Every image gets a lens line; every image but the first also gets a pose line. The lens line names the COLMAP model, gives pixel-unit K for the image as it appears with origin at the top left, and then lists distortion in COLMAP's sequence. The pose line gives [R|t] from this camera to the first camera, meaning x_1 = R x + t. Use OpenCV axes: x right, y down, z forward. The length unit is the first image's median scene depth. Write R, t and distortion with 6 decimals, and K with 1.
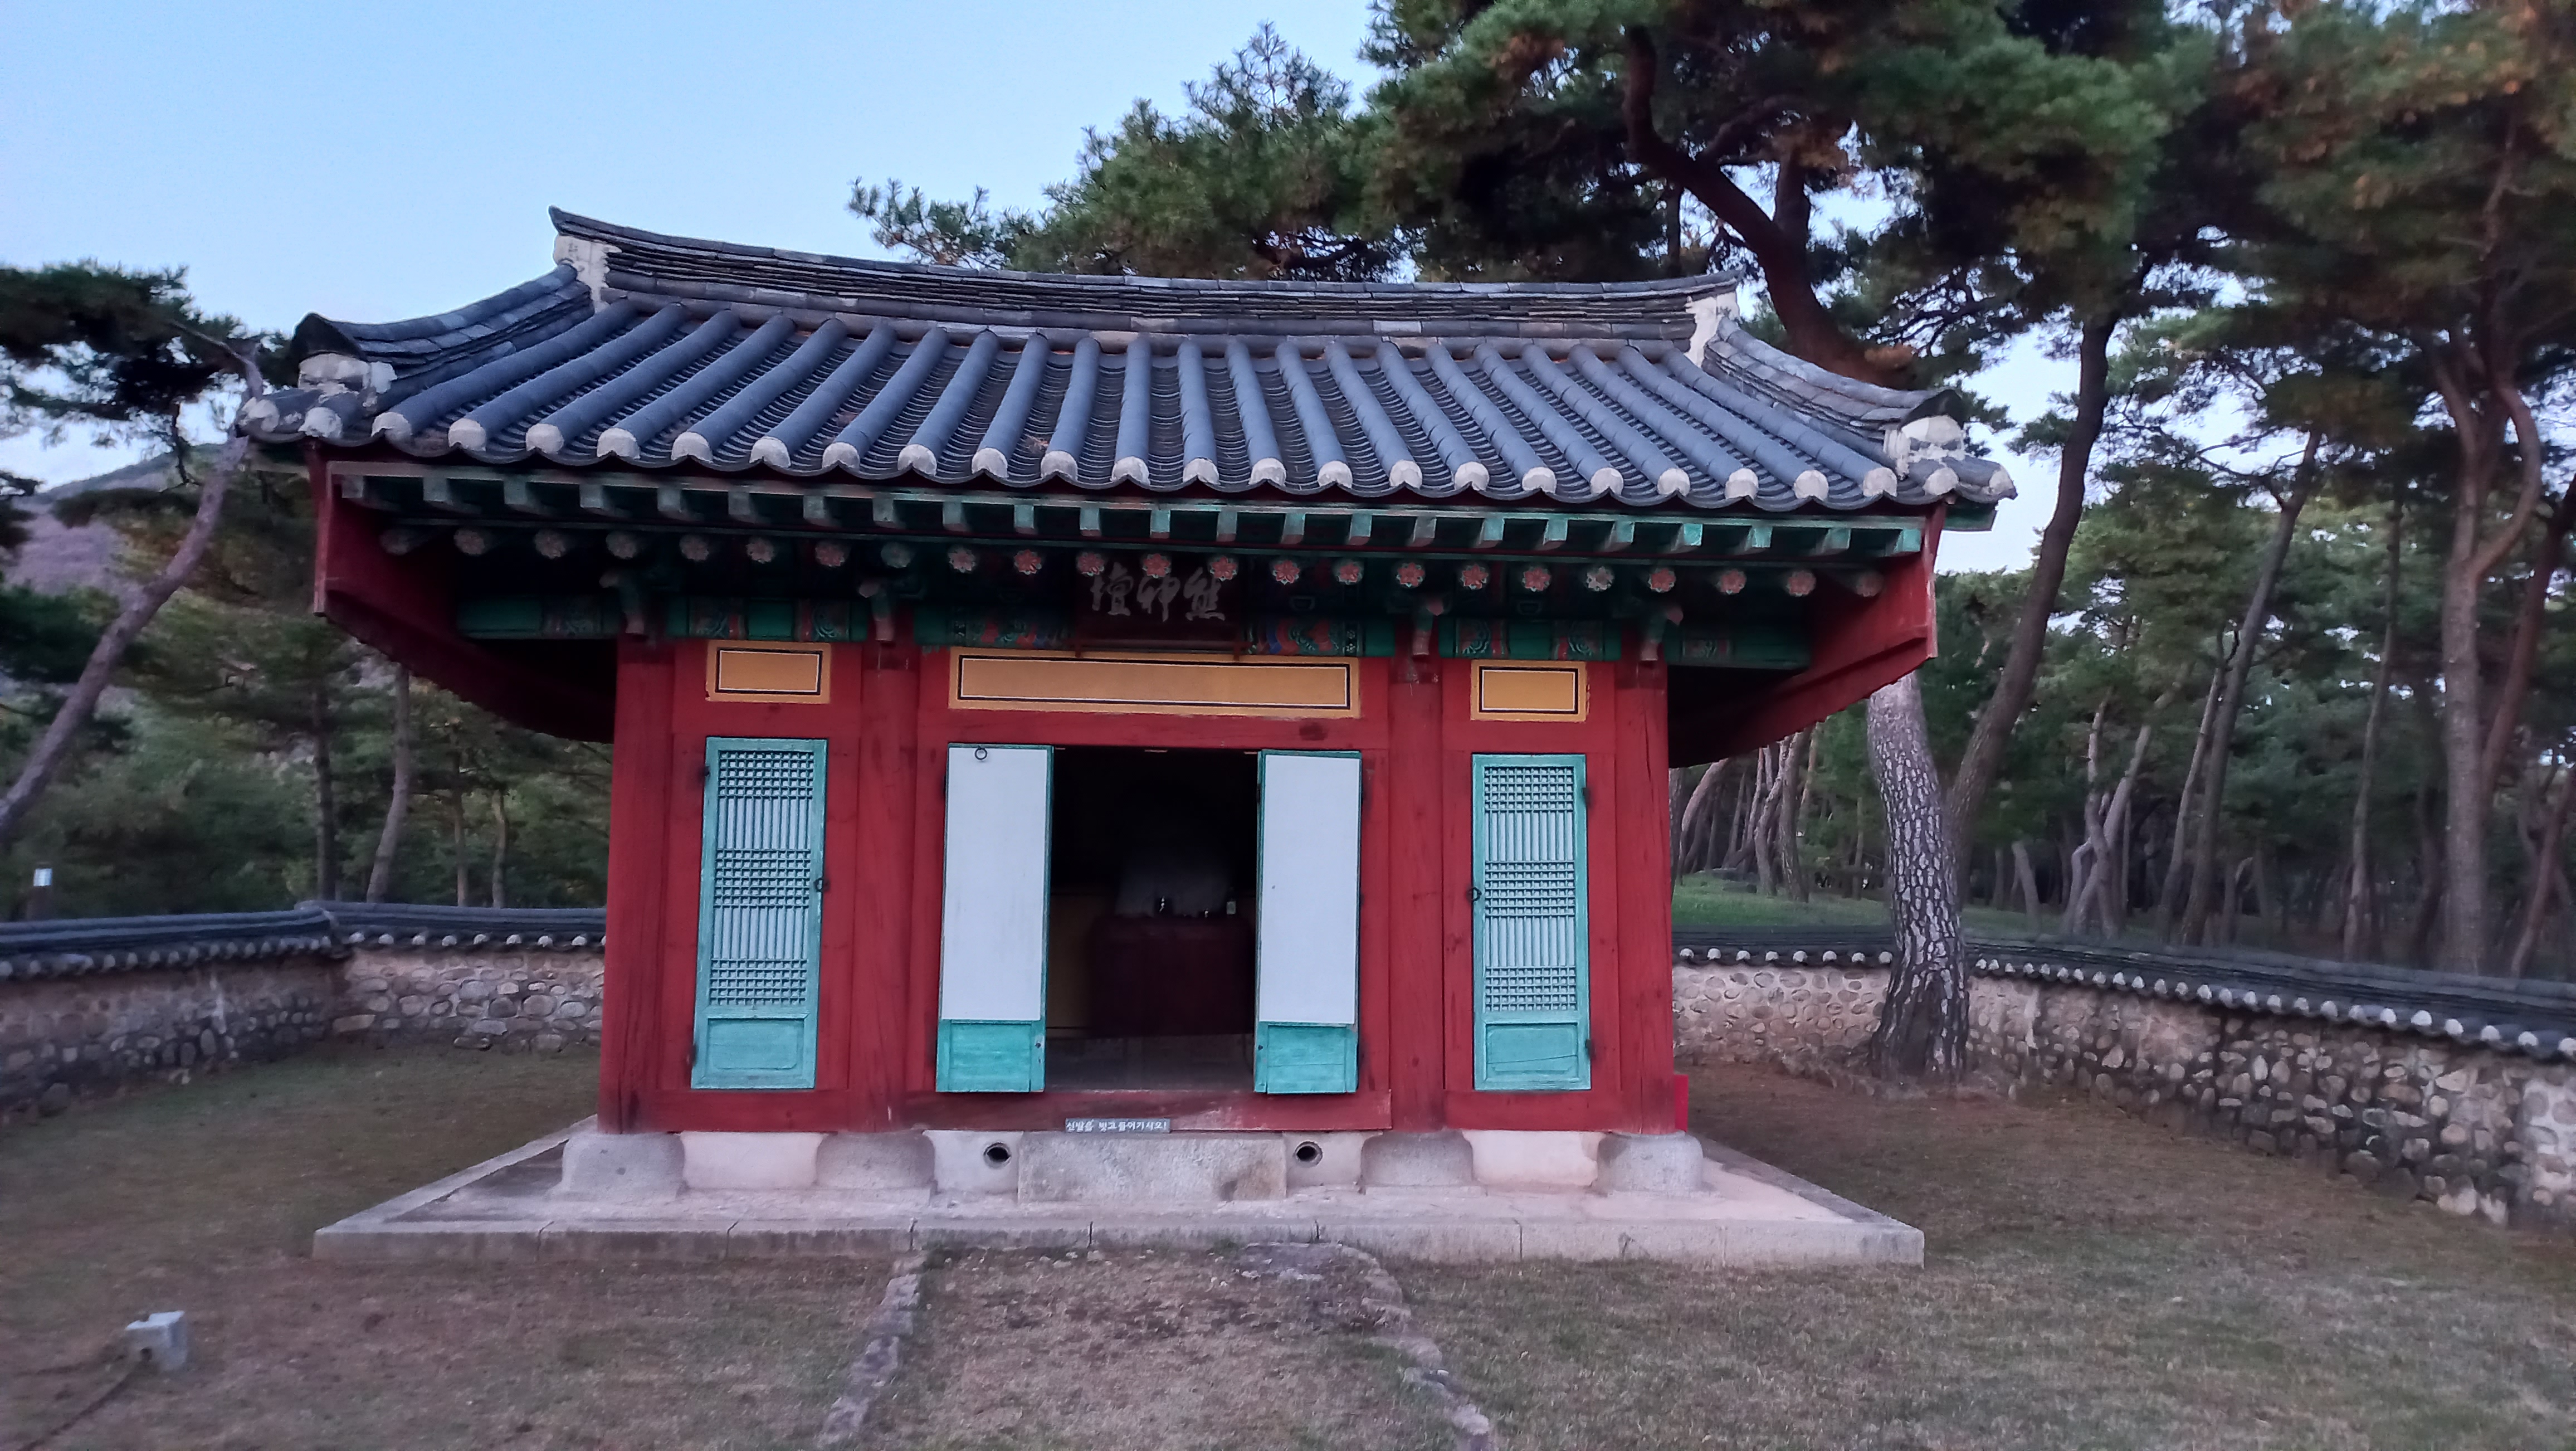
lens RADIAL K [[1818.5, 0, 1290.9], [0, 1818.5, 737.5], [0, 0, 1]] dist [0.037140, 0.004500]
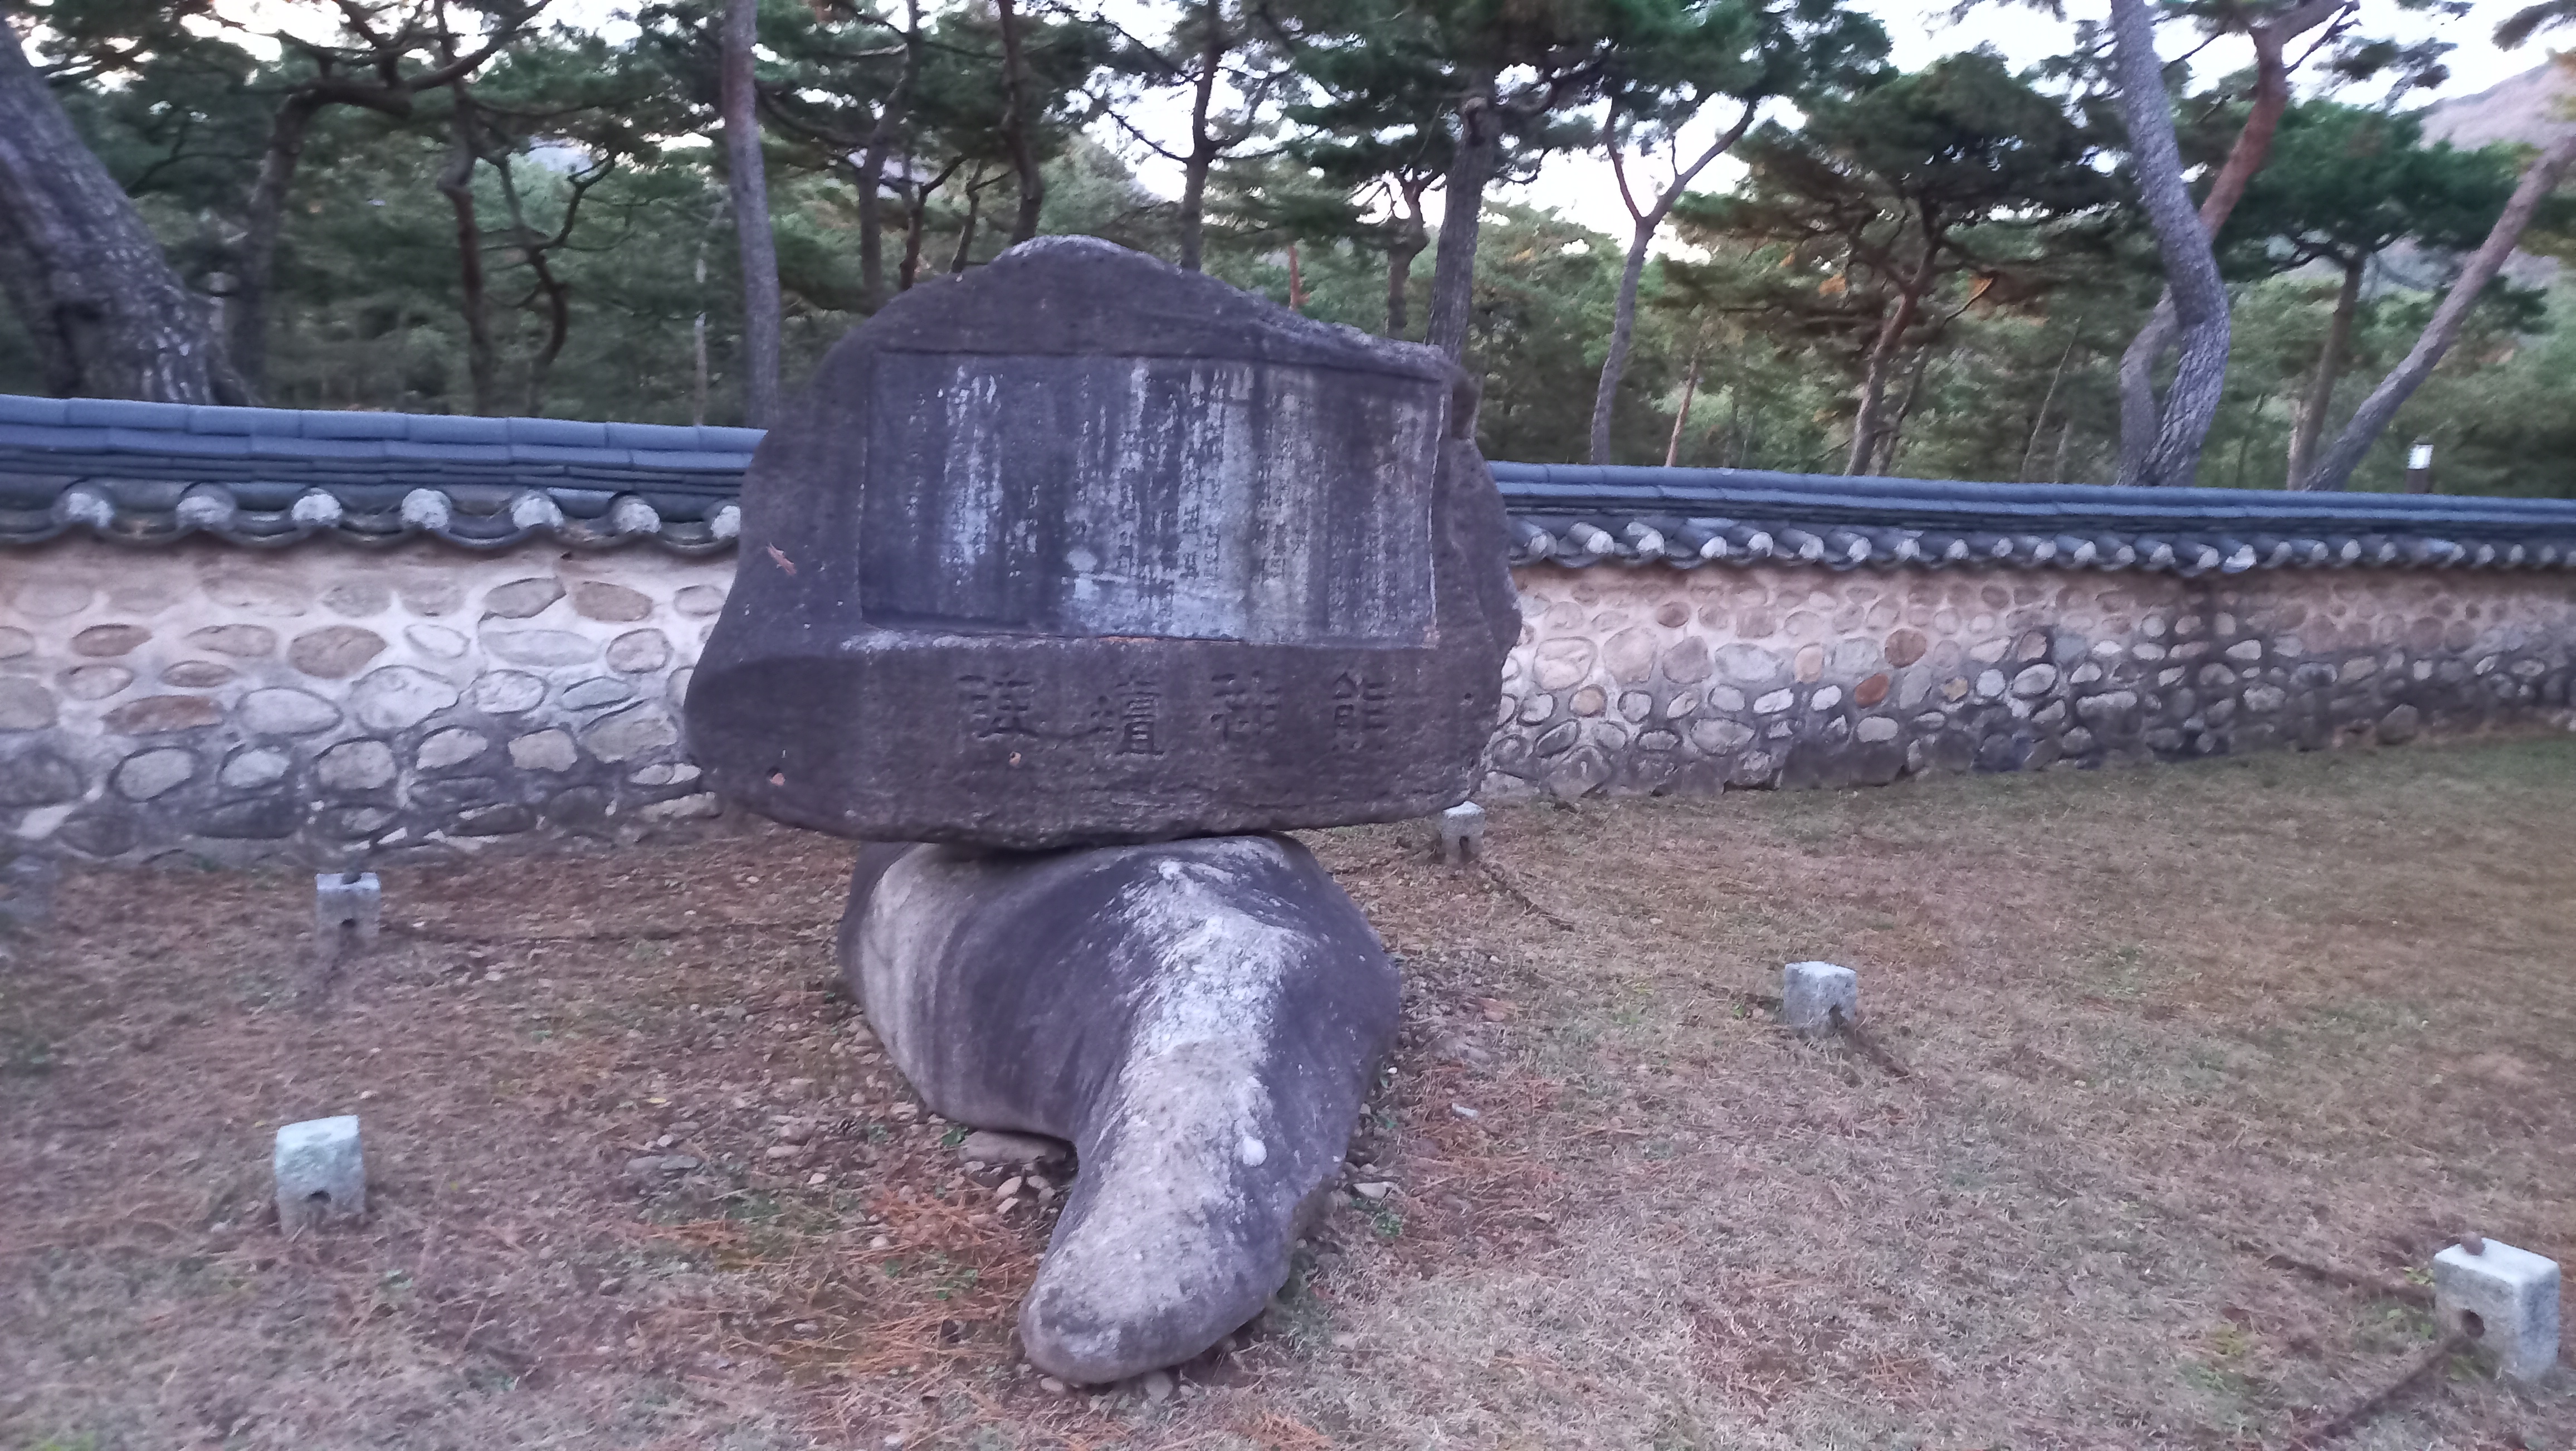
lens RADIAL K [[1818.5, 0, 1294.0], [0, 1818.5, 718.6], [0, 0, 1]] dist [0.037140, 0.004500]
pose [[0.413492, 0.161248, -0.896116, -0.163721], [0.019385, 0.982411, 0.185720, 0.039554], [0.910301, -0.094165, 0.403094, 0.262867]]
